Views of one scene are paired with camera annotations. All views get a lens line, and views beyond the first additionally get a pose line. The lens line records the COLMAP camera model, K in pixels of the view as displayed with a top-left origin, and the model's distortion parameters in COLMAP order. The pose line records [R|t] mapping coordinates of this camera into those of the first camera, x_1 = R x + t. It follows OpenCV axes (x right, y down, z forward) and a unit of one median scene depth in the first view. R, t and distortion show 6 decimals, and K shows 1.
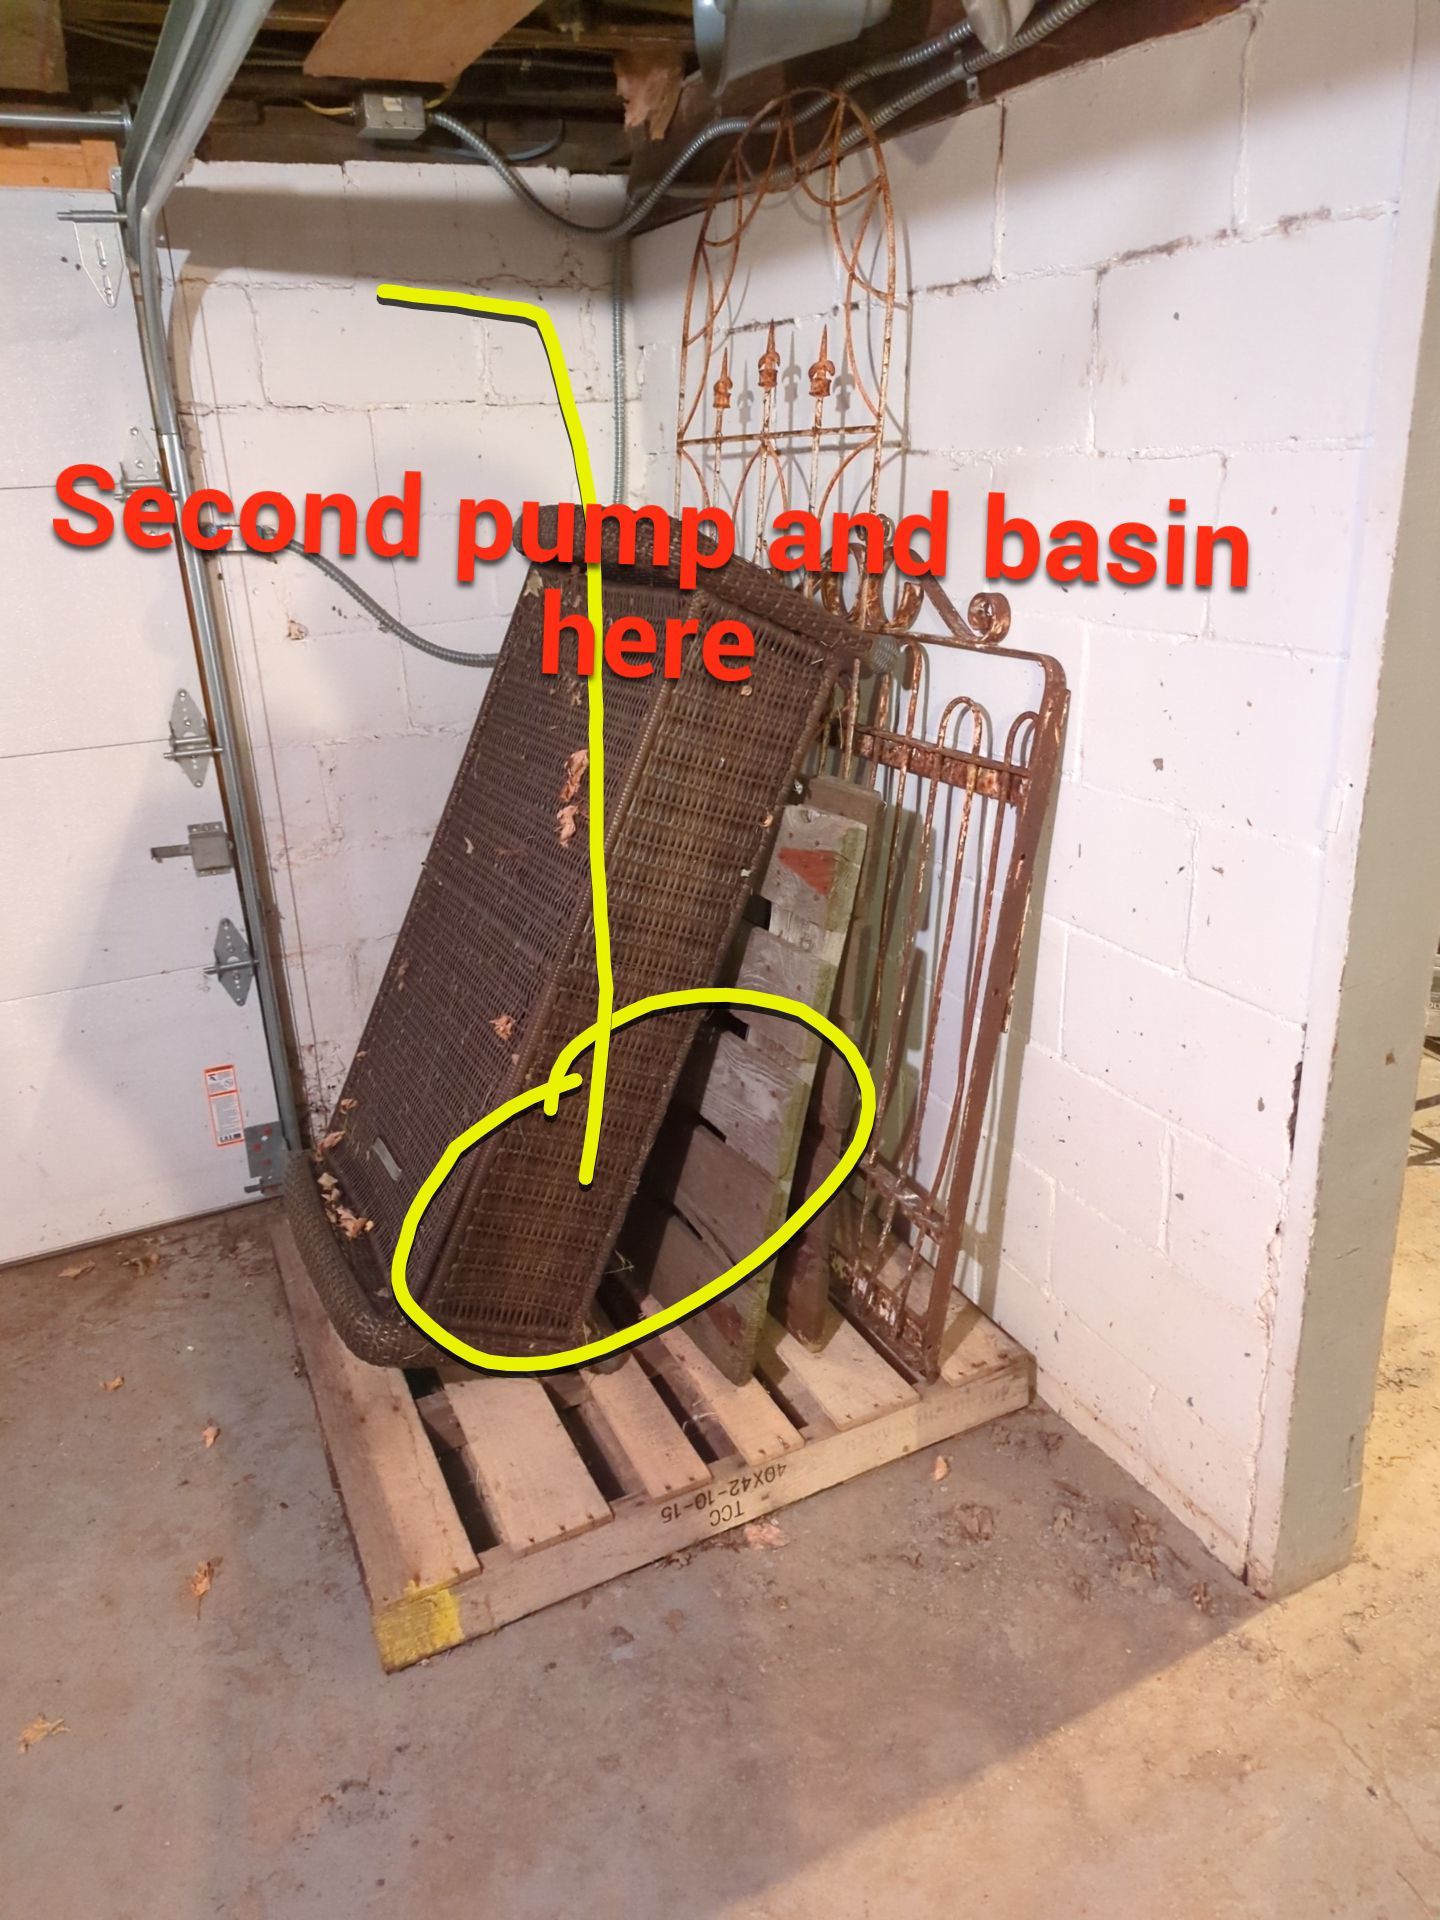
lens RADIAL K [[1339.2, 0, 727.4], [0, 1339.2, 954.6], [0, 0, 1]] dist [0.045901, -0.035988]
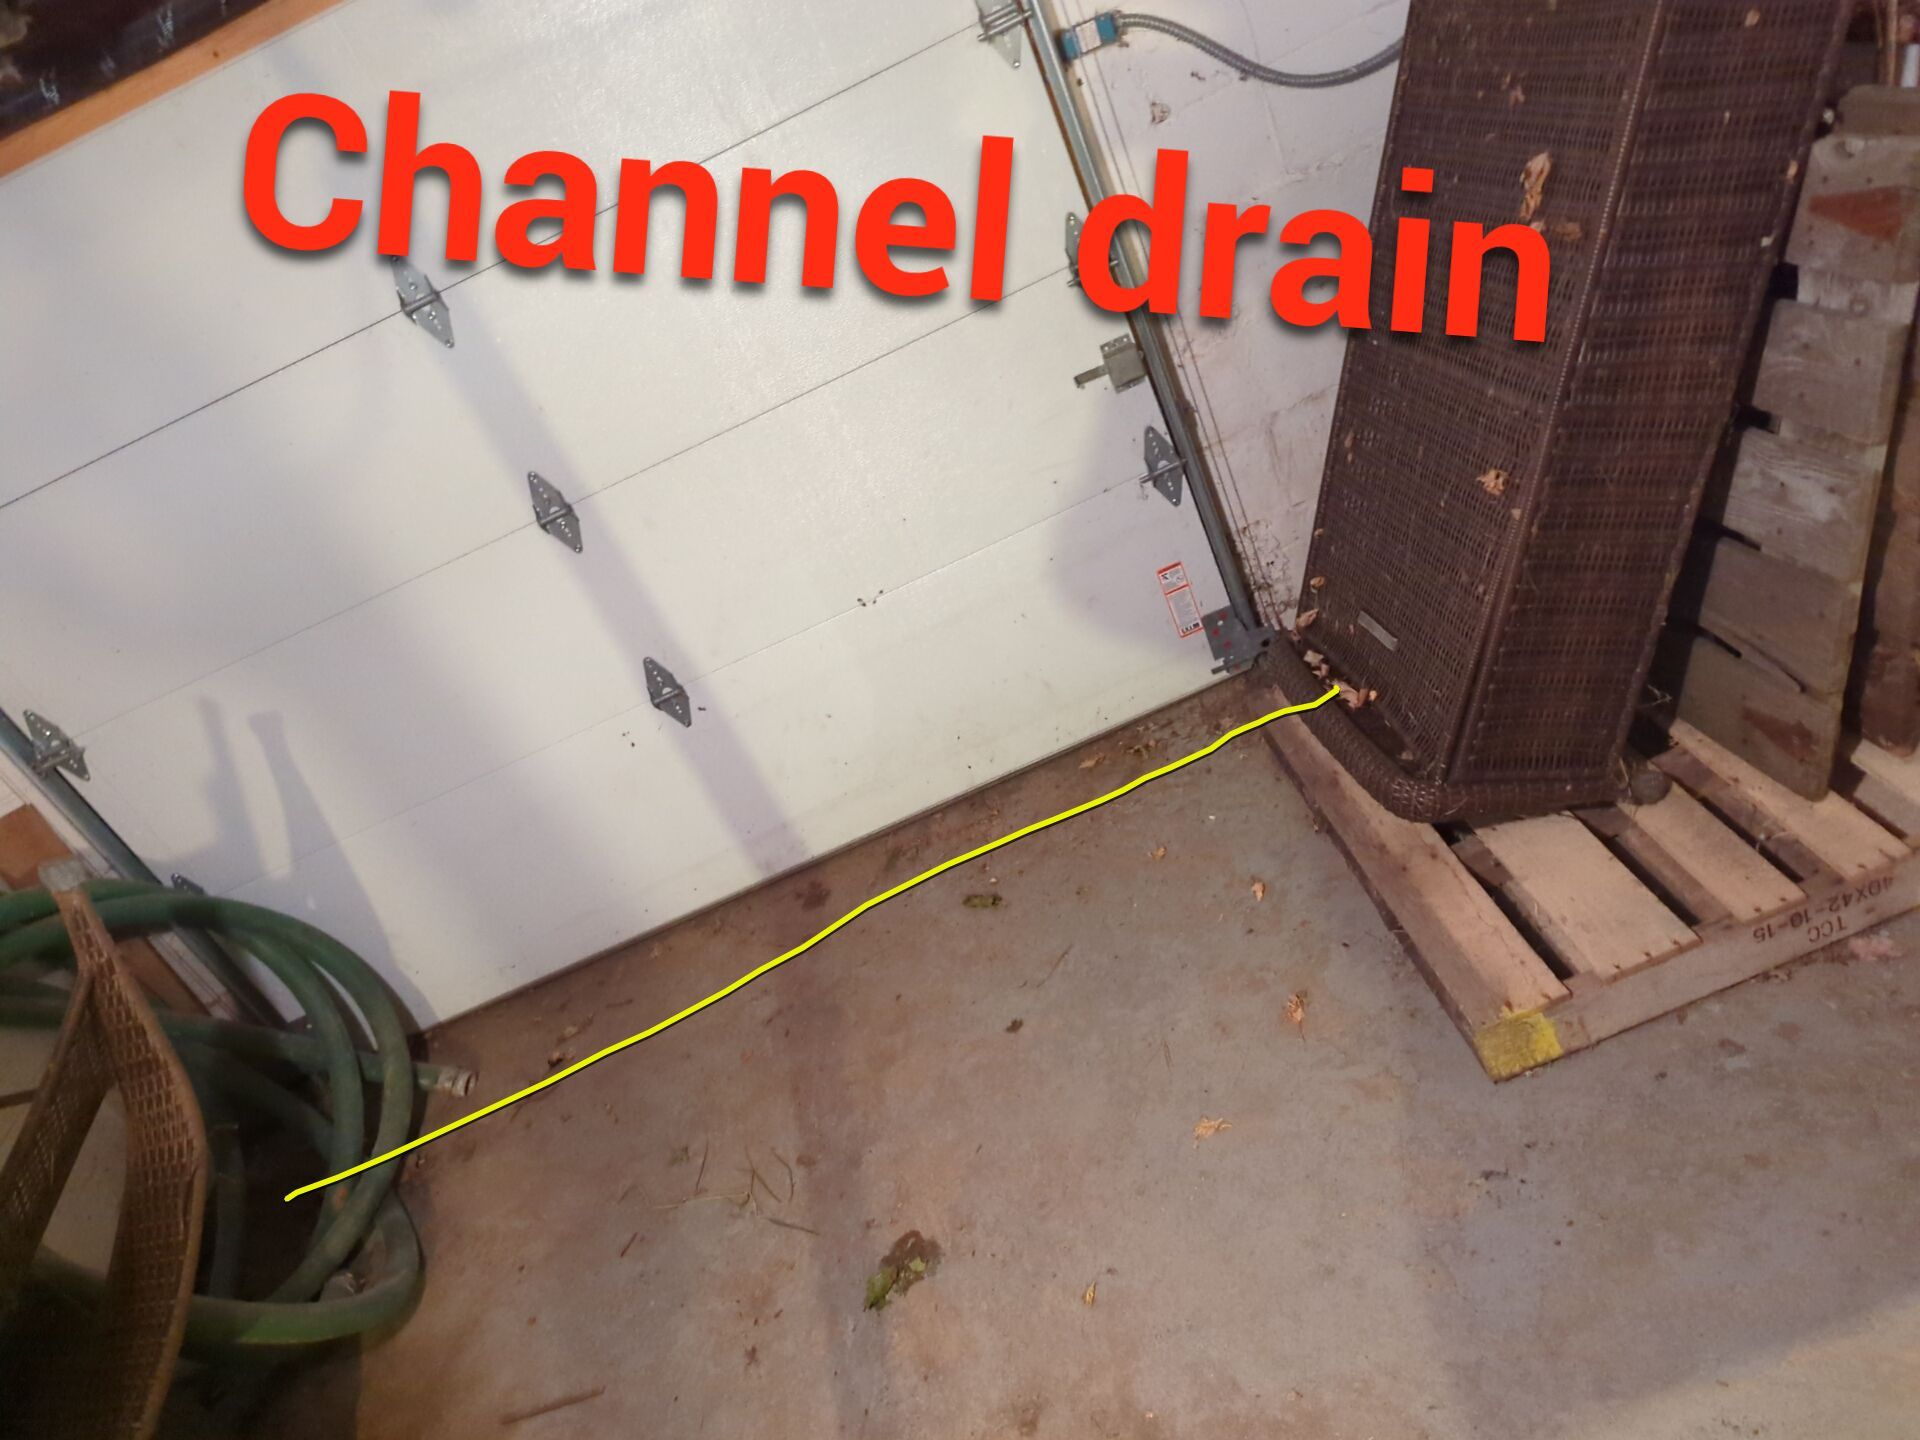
lens RADIAL K [[1339.2, 0, 964.0], [0, 1339.2, 746.6], [0, 0, 1]] dist [0.045901, -0.035988]
pose [[0.890083, -0.129316, -0.437069, -0.104939], [0.240409, 0.947873, 0.209140, -0.059437], [0.387241, -0.291227, 0.874775, -0.050480]]
